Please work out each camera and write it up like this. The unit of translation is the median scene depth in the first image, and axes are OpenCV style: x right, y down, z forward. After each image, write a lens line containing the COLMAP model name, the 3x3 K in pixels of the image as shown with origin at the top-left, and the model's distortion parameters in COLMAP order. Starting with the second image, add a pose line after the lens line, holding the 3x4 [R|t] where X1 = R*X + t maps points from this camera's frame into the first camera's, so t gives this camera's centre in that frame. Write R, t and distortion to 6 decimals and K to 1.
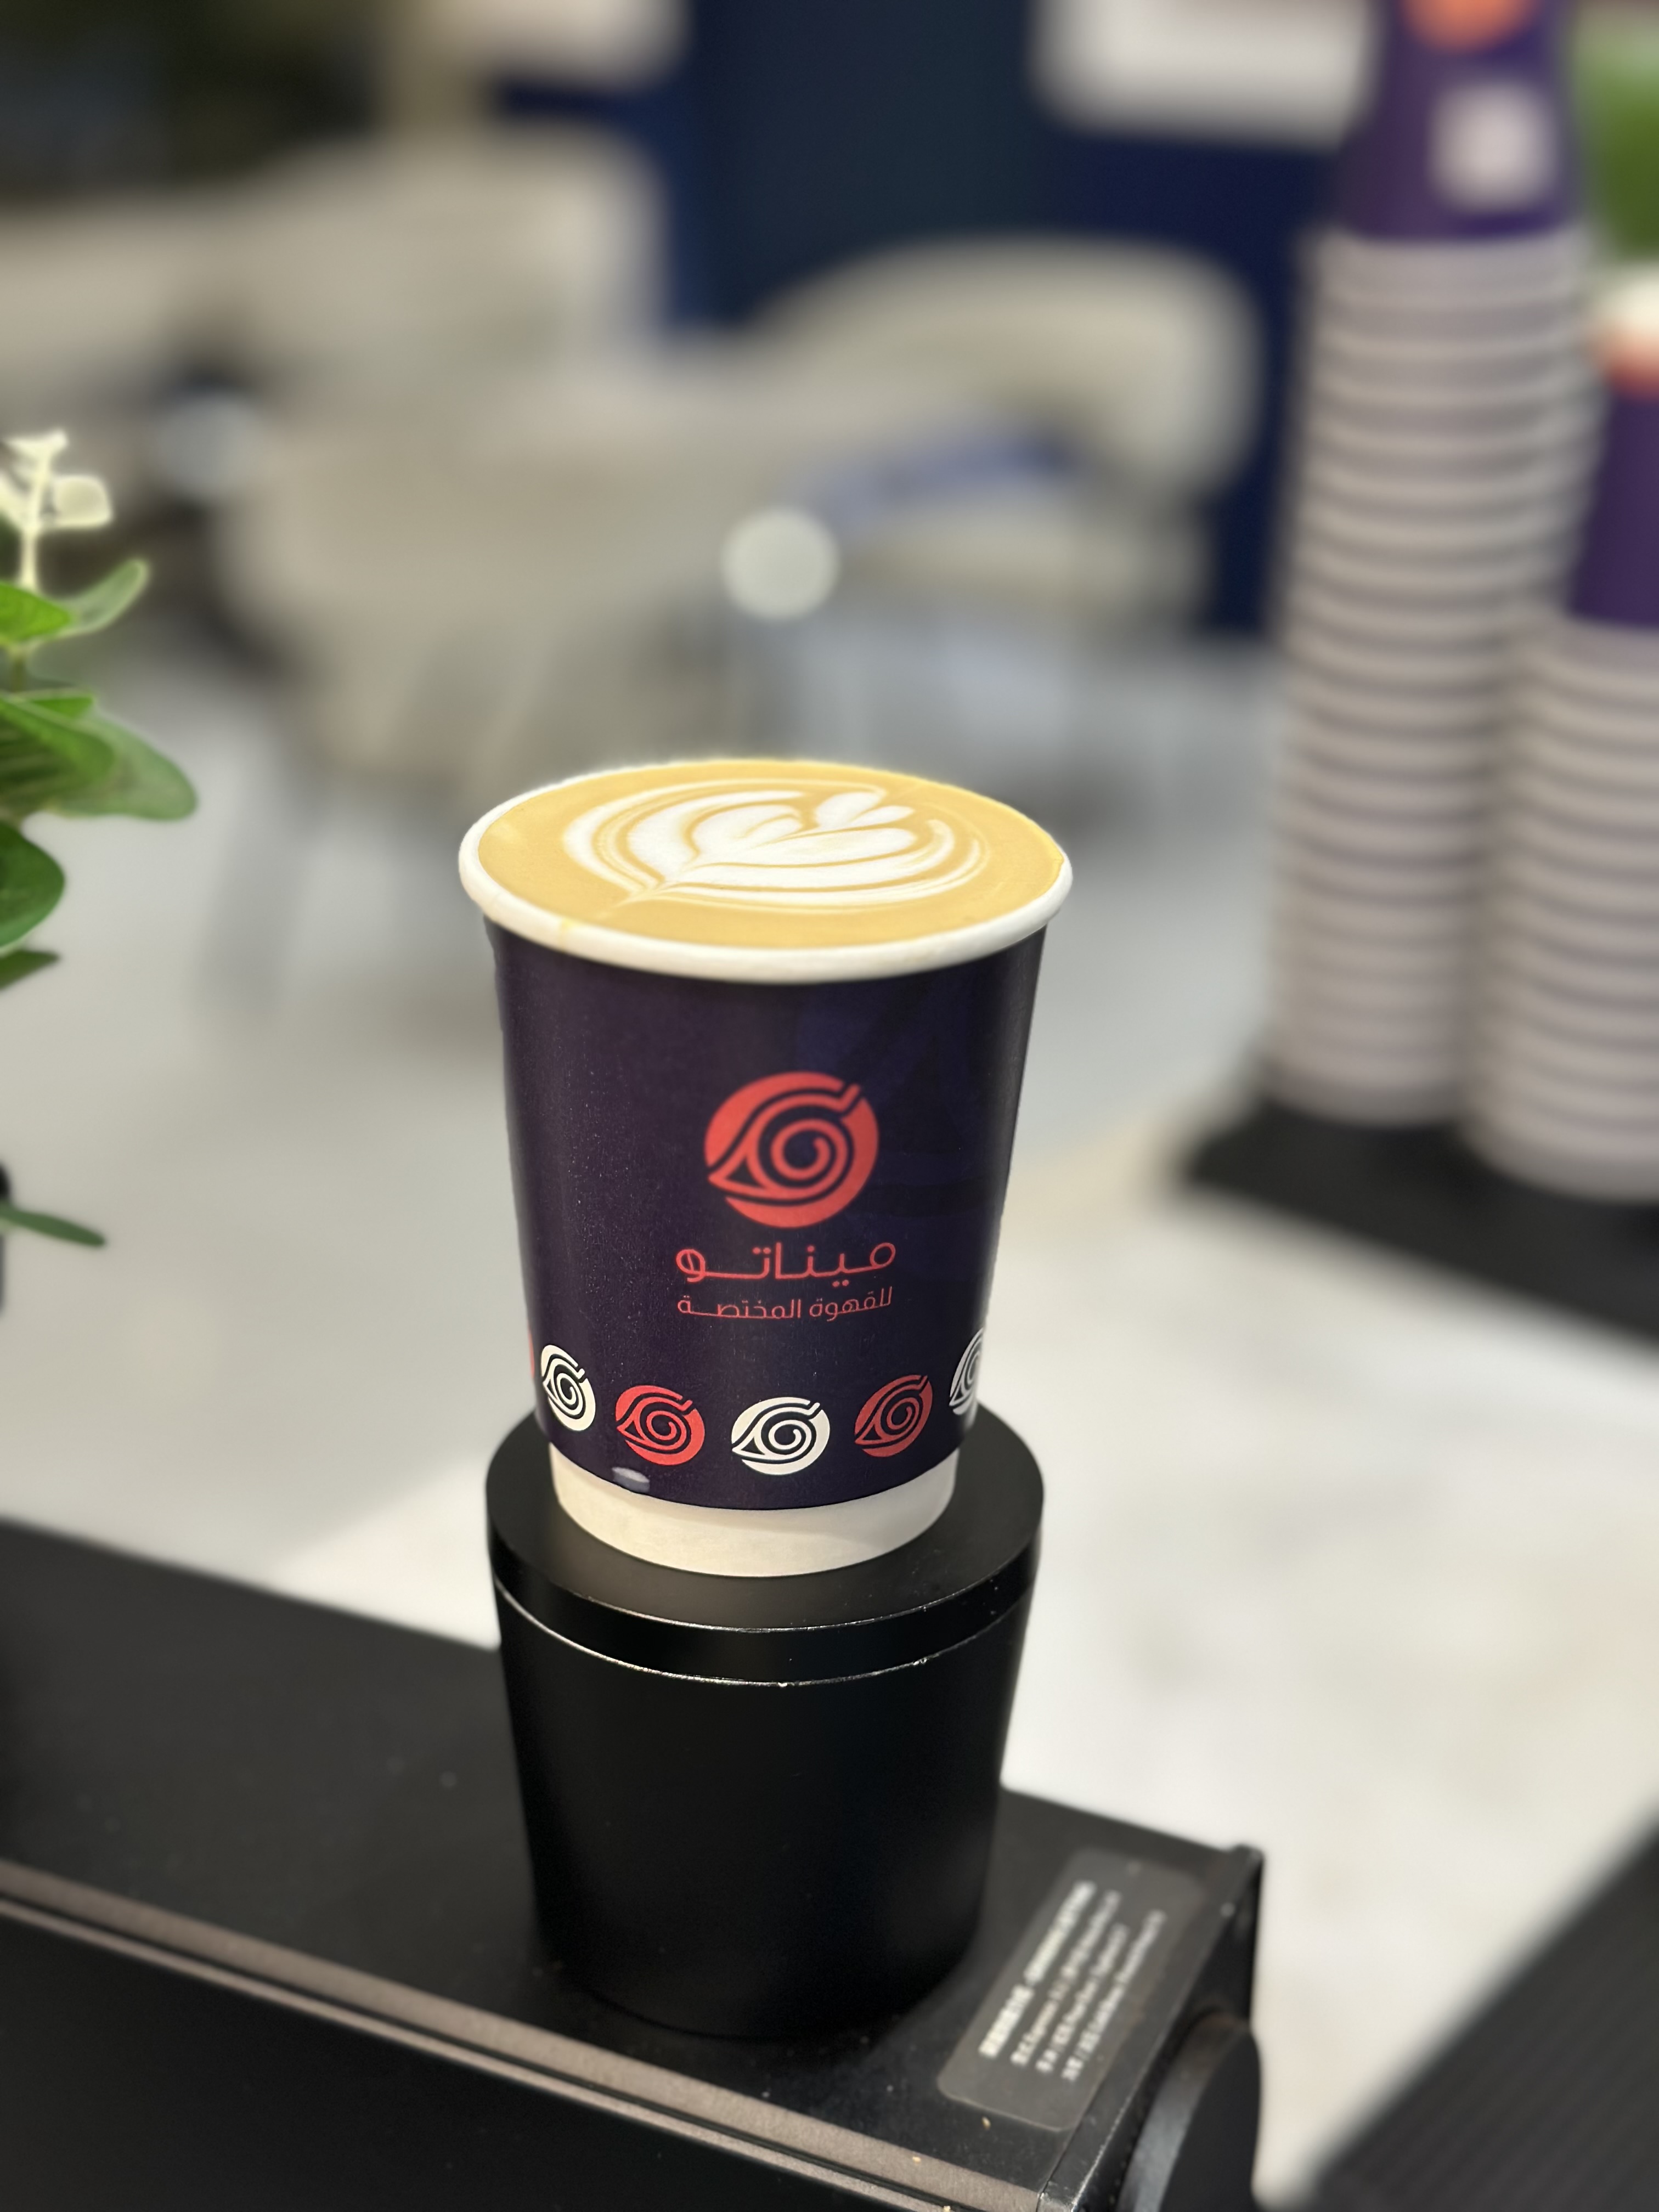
lens RADIAL K [[3116.3, 0, 829.5], [0, 3116.3, 1106.0], [0, 0, 1]] dist [0.145353, -0.225325]
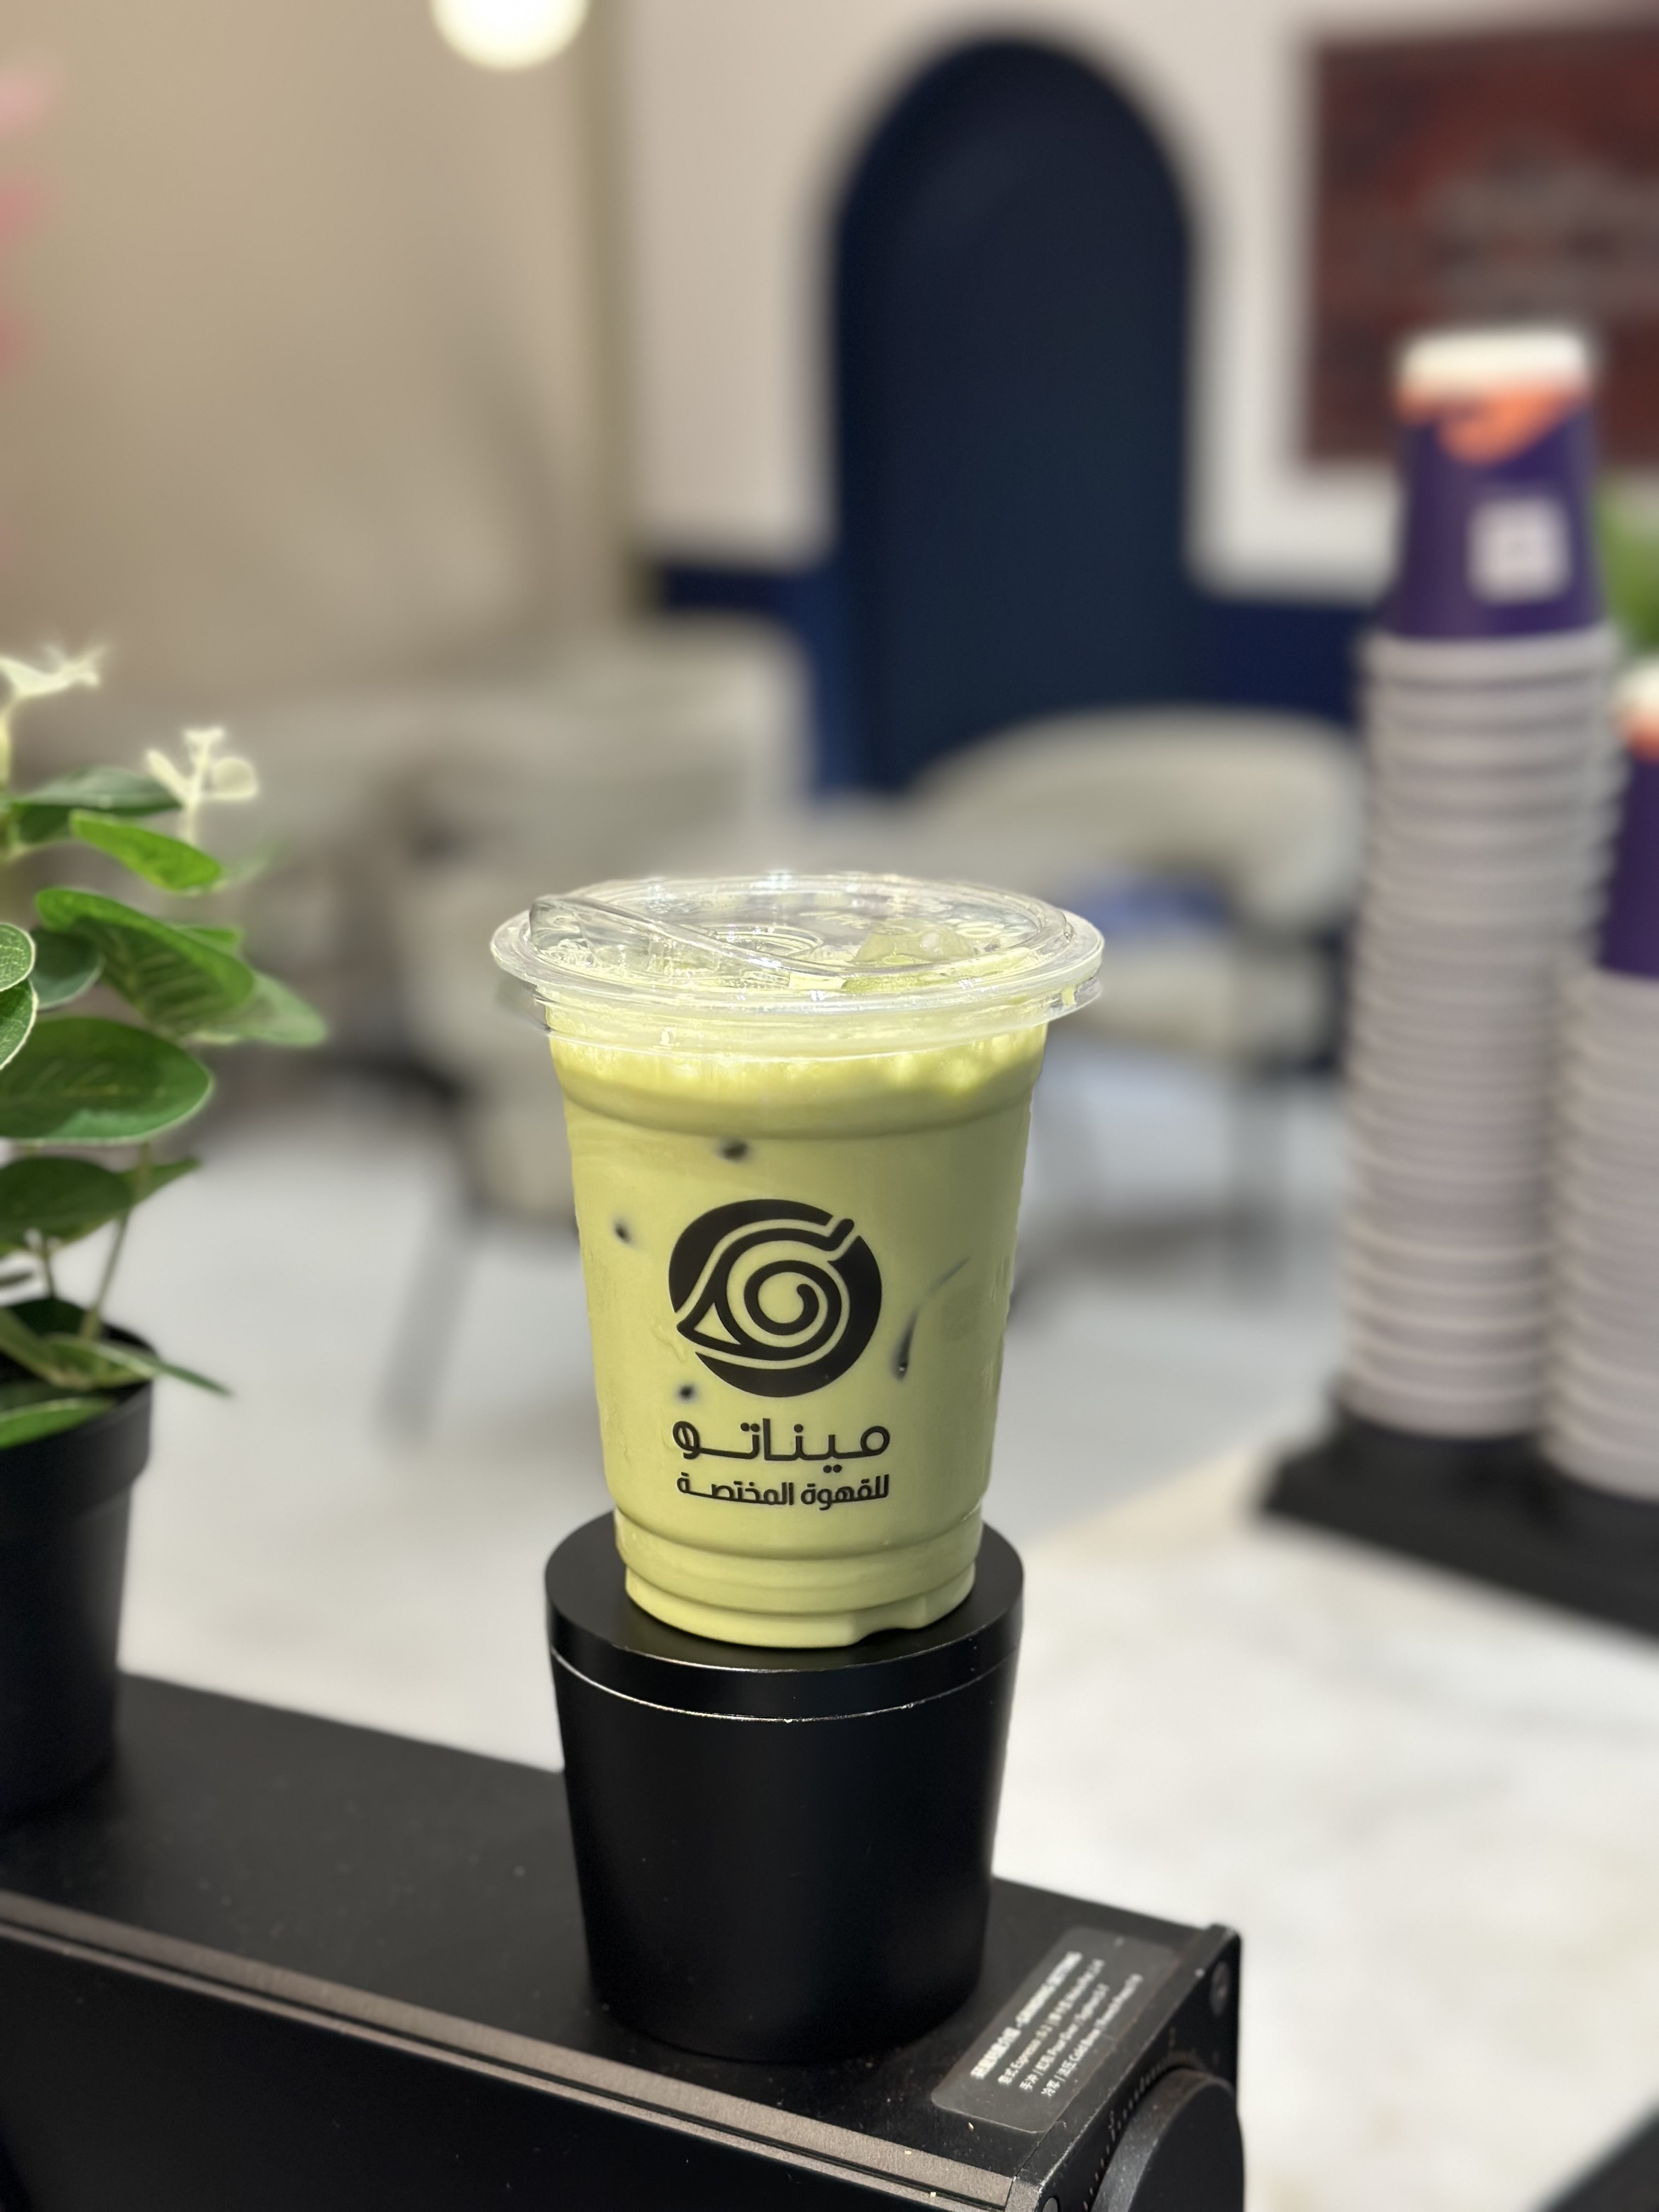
lens RADIAL K [[3105.2, 0, 829.5], [0, 3105.2, 1106.0], [0, 0, 1]] dist [0.125736, -0.084596]
pose [[0.998460, -0.008680, -0.054792, 0.060528], [0.000665, 0.989485, -0.144633, 0.114686], [0.055471, 0.144374, 0.987967, -0.169289]]
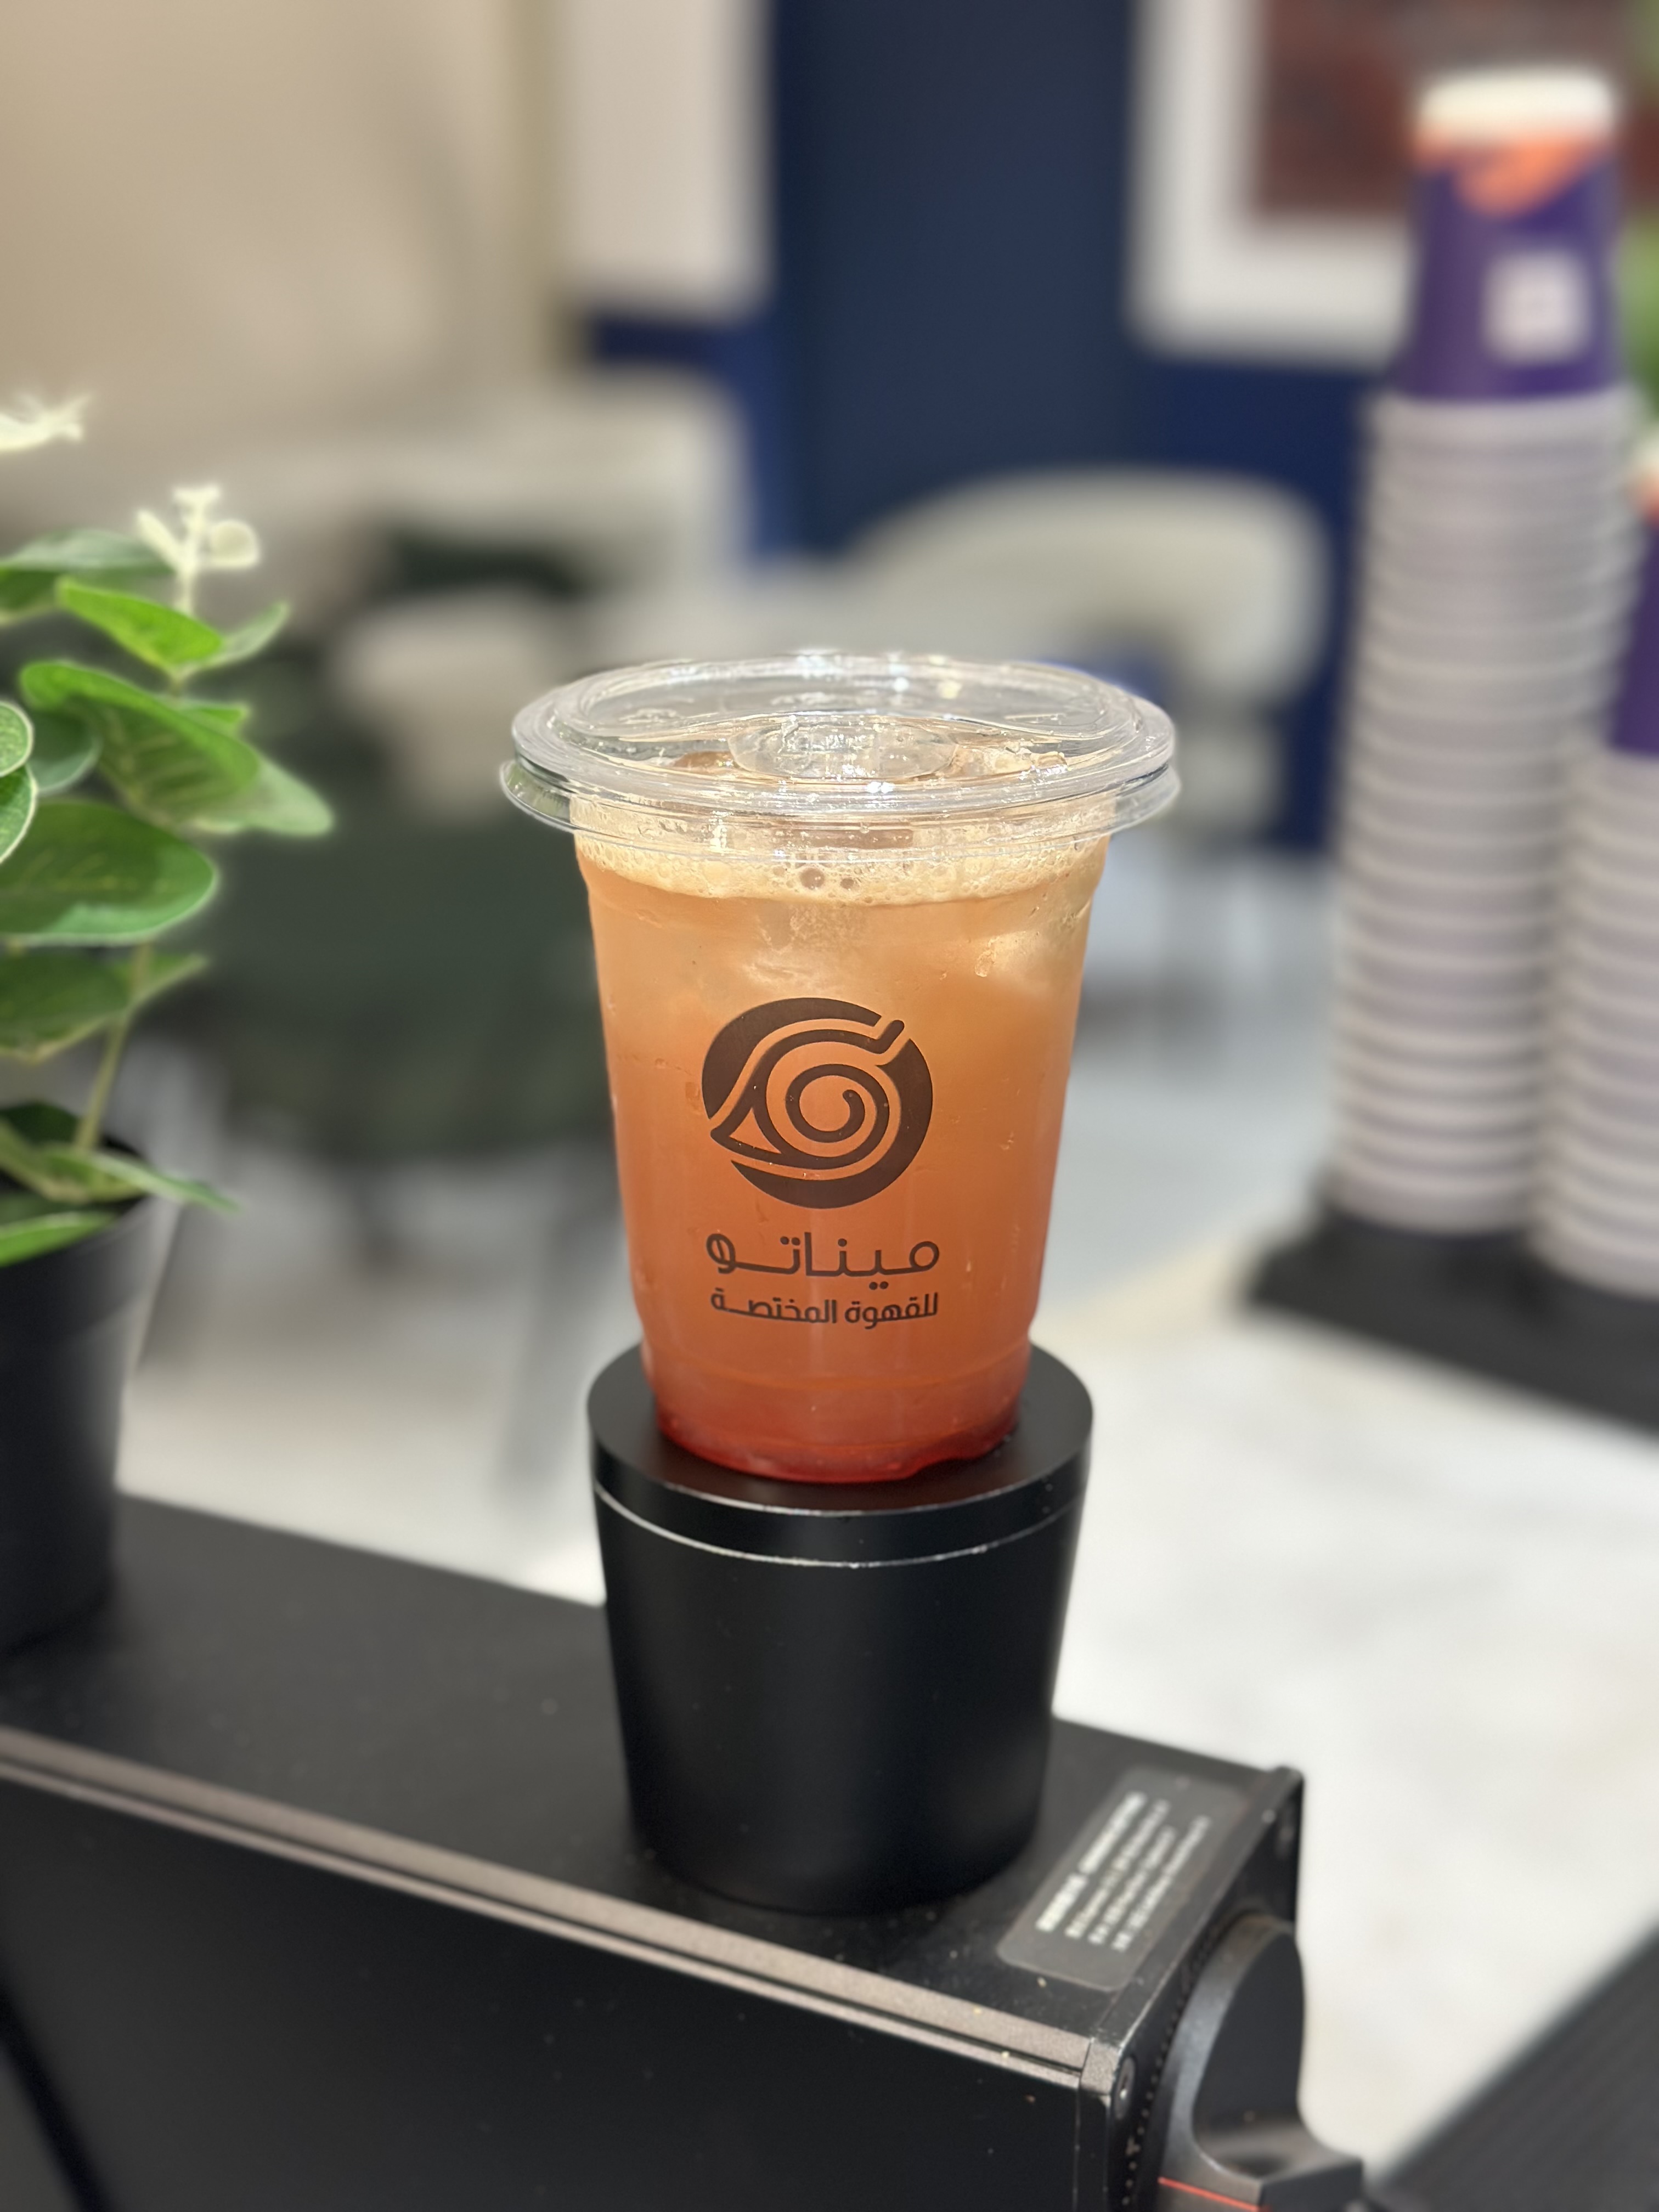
lens RADIAL K [[3105.2, 0, 829.5], [0, 3105.2, 1106.0], [0, 0, 1]] dist [0.125736, -0.084596]
pose [[0.999557, -0.000257, -0.029762, 0.008237], [-0.001859, 0.997470, -0.071060, 0.092299], [0.029705, 0.071084, 0.997028, -0.095544]]
